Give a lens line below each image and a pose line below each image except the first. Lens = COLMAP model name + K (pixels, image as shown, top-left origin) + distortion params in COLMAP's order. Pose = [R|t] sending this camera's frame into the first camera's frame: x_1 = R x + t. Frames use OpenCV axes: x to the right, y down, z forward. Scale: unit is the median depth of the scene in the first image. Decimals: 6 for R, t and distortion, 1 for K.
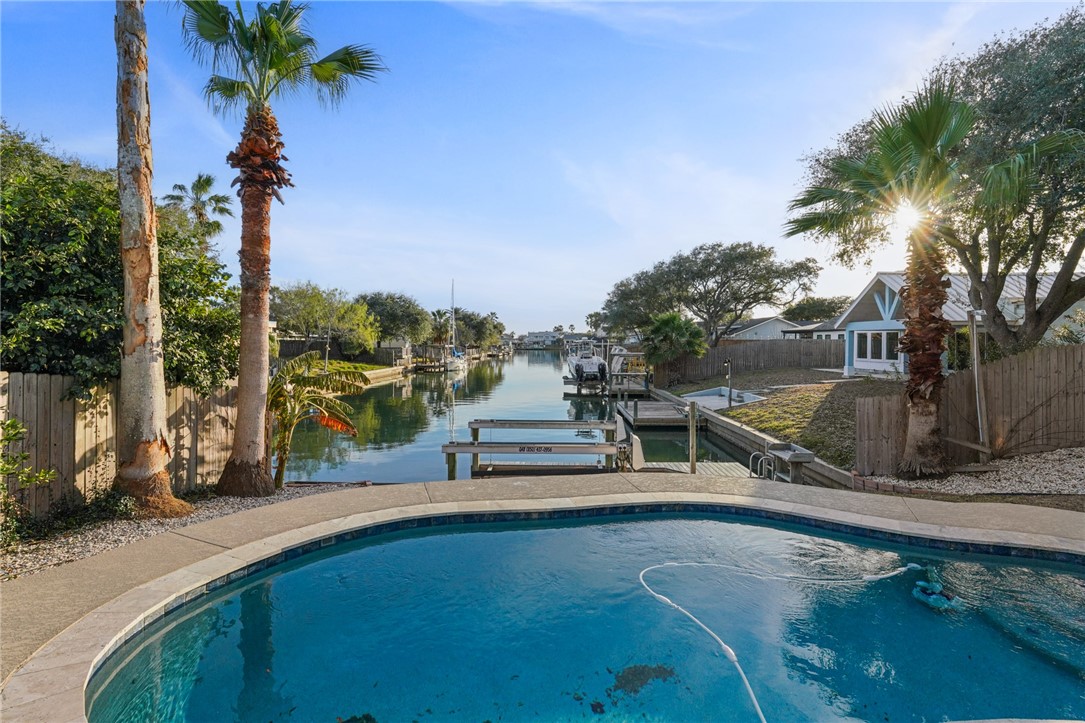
lens RADIAL K [[509.9, 0, 553.1], [0, 509.9, 351.1], [0, 0, 1]] dist [-0.017863, 0.000338]
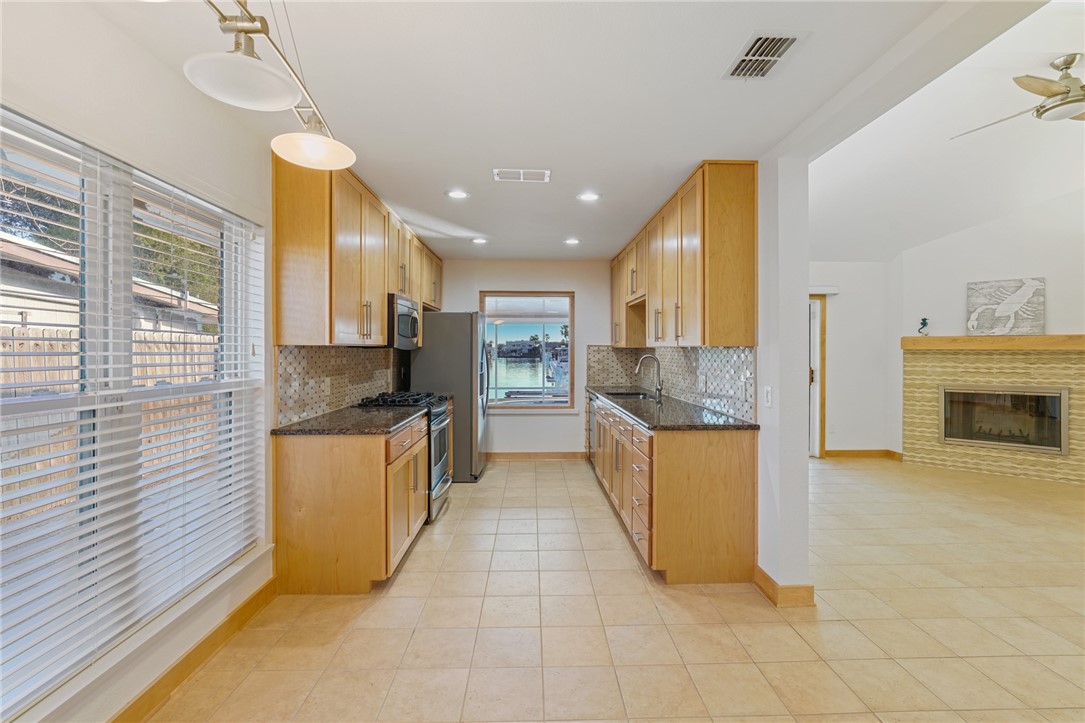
lens RADIAL K [[485.4, 0, 551.5], [0, 485.4, 353.0], [0, 0, 1]] dist [-0.015788, 0.007400]
pose [[0.998724, -0.003688, 0.050360, -0.027811], [0.004339, 0.999908, -0.012818, 0.007089], [-0.050309, 0.013020, 0.998649, -0.184614]]
